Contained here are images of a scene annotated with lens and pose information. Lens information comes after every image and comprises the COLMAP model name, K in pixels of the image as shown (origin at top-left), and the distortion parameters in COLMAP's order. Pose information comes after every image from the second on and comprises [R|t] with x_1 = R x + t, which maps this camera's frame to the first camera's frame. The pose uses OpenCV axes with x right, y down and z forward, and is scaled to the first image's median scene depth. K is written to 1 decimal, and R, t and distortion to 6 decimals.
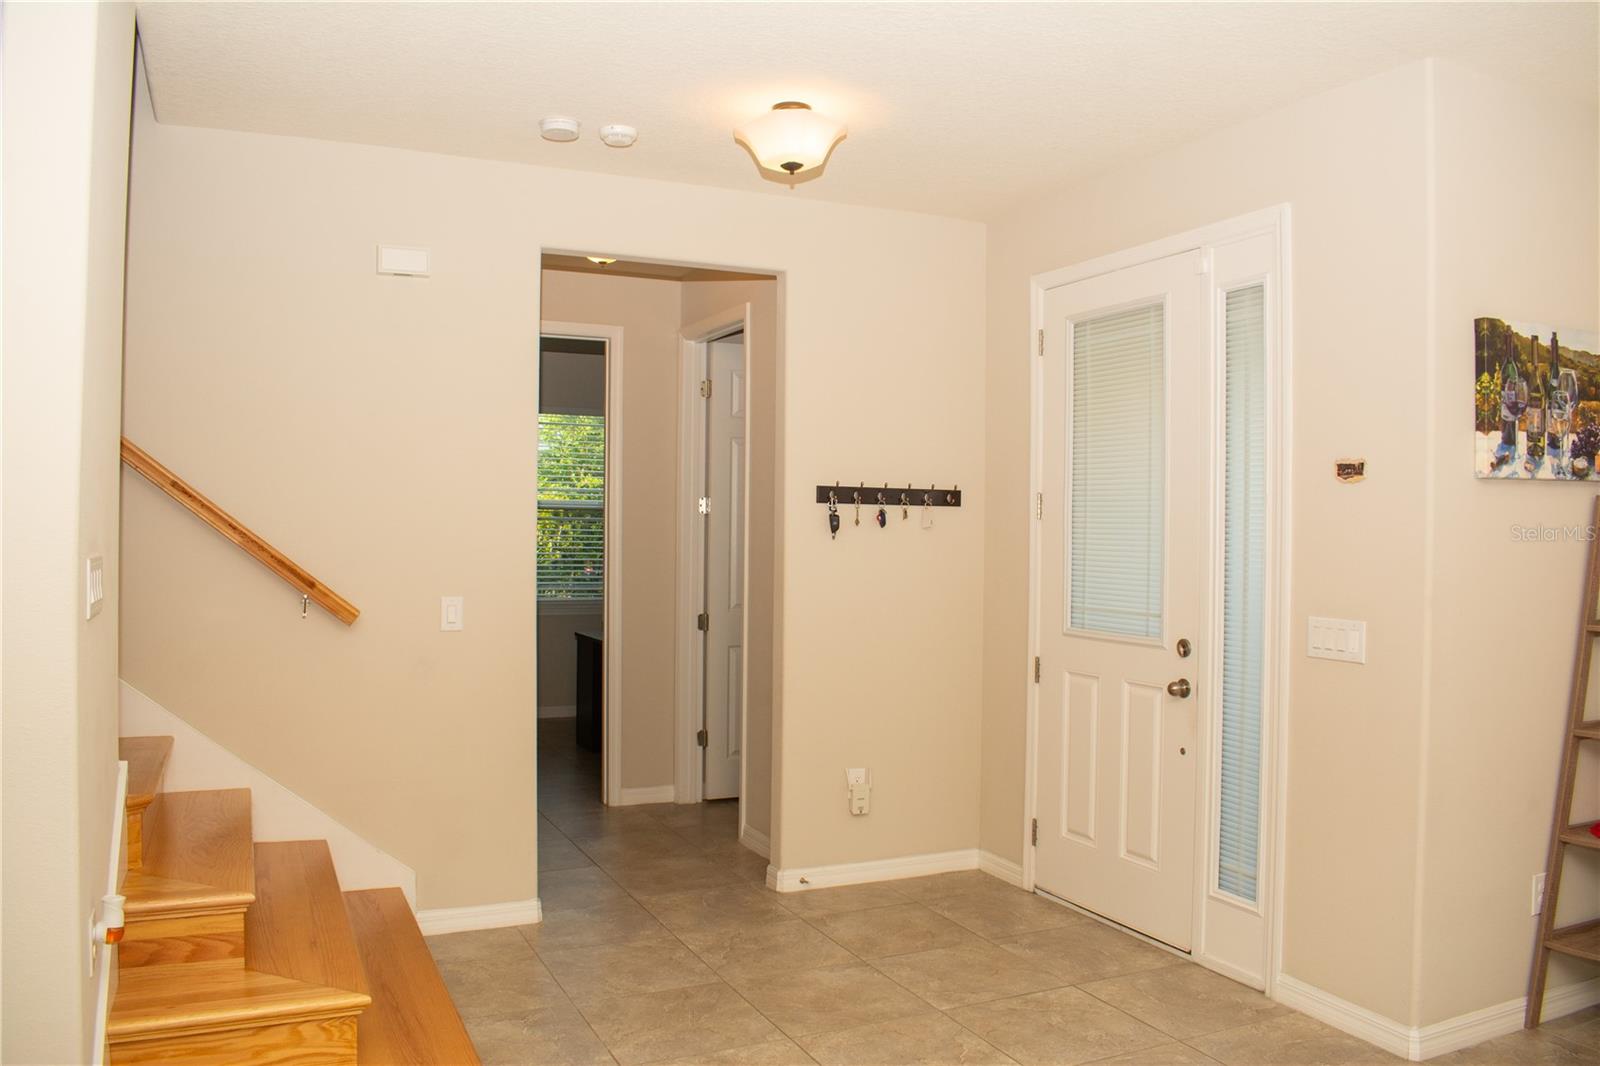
lens RADIAL K [[1247.9, 0, 801.9], [0, 1247.9, 532.6], [0, 0, 1]] dist [-0.096862, 0.014960]
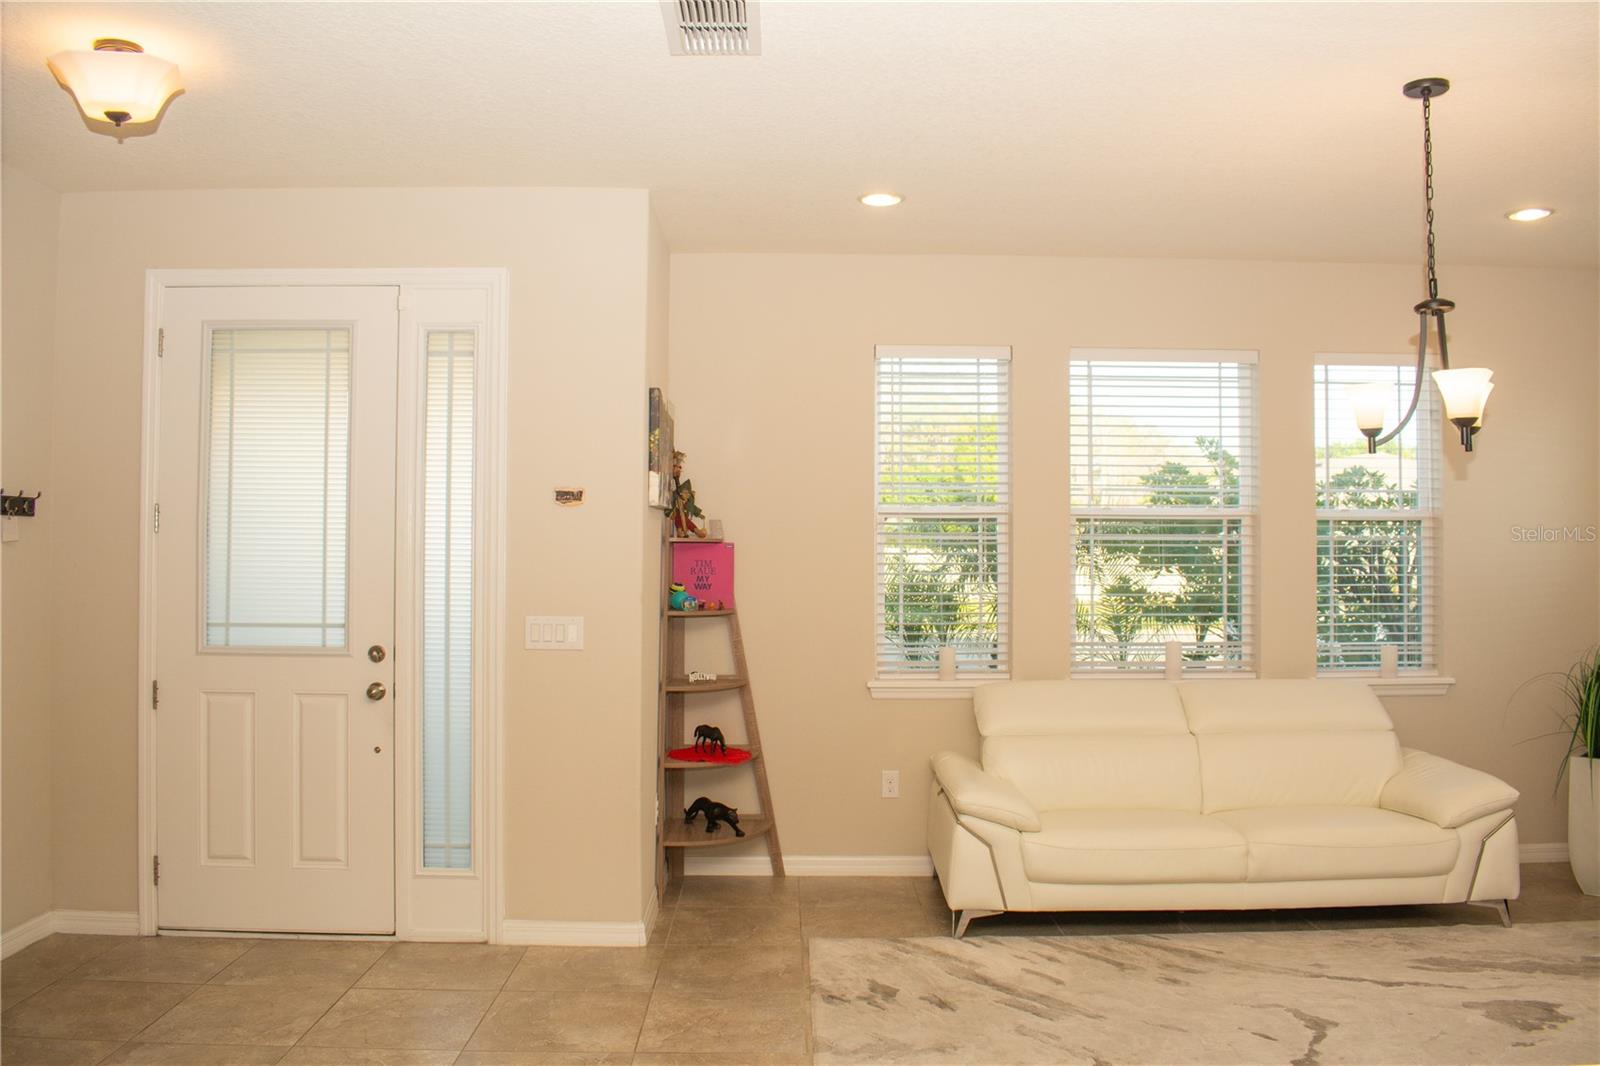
lens RADIAL K [[1247.9, 0, 812.6], [0, 1247.9, 528.8], [0, 0, 1]] dist [-0.096862, 0.014960]
pose [[0.408183, 0.007730, 0.912867, -0.532977], [0.001783, 0.999955, -0.009264, -0.005013], [-0.912898, 0.005409, 0.408151, 0.221488]]
